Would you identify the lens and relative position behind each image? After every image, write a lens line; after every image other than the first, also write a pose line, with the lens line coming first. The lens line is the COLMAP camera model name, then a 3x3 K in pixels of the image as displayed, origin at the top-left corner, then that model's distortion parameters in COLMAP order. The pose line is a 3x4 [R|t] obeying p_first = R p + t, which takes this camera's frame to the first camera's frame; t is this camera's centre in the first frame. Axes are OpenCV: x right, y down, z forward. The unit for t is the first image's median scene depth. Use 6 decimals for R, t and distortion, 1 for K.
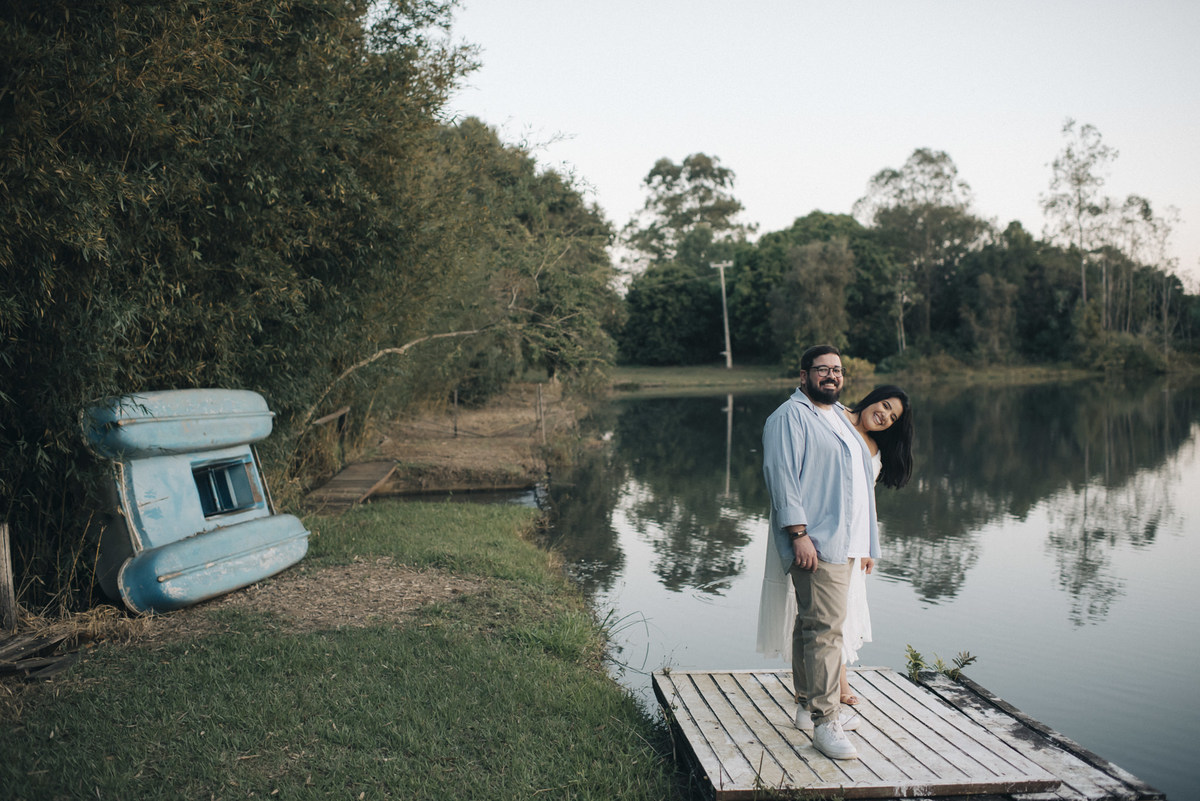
lens RADIAL K [[1205.5, 0, 600.0], [0, 1205.5, 400.5], [0, 0, 1]] dist [-0.098027, 0.107602]
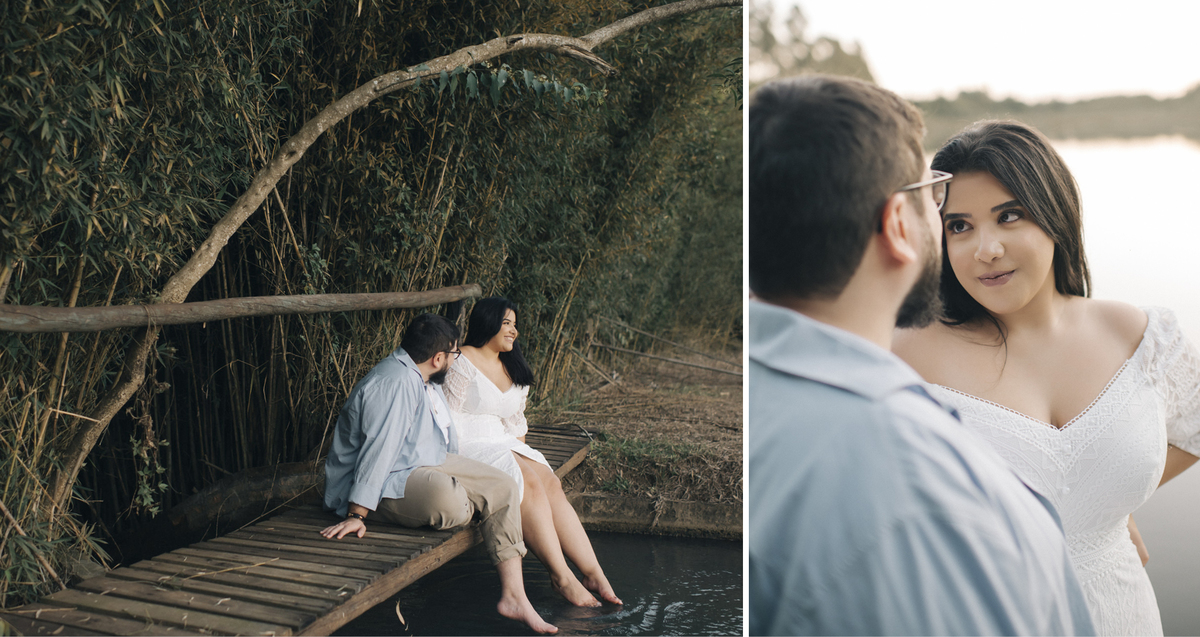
lens RADIAL K [[1089.0, 0, 600.0], [0, 1089.0, 318.5], [0, 0, 1]] dist [0.004428, 0.001249]
pose [[0.970036, 0.031508, -0.240908, -0.152381], [-0.040276, 0.998690, -0.031557, 0.044278], [0.239599, 0.040315, 0.970035, 1.167176]]
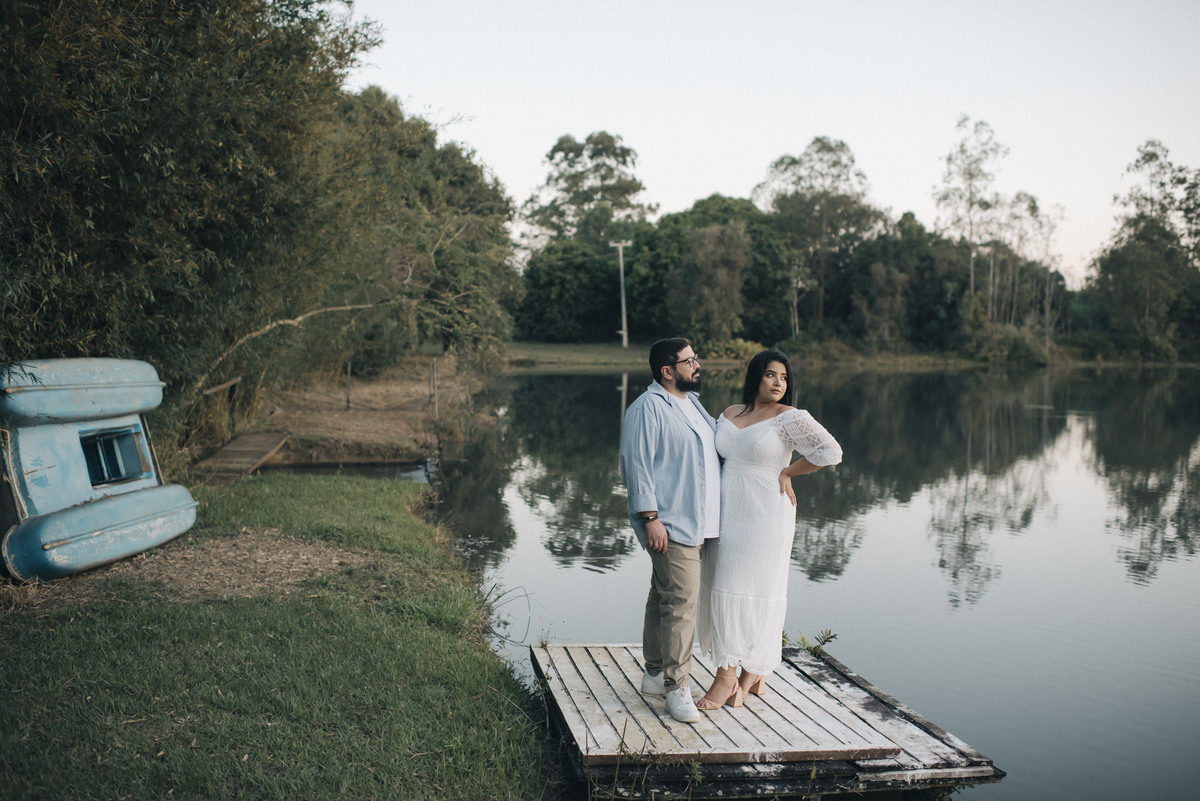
lens RADIAL K [[1205.5, 0, 600.0], [0, 1205.5, 400.5], [0, 0, 1]] dist [-0.098027, 0.107602]
pose [[0.995839, 0.027894, 0.086751, 0.004077], [-0.029605, 0.999391, 0.018496, -0.003836], [-0.086182, -0.020988, 0.996058, -0.022376]]
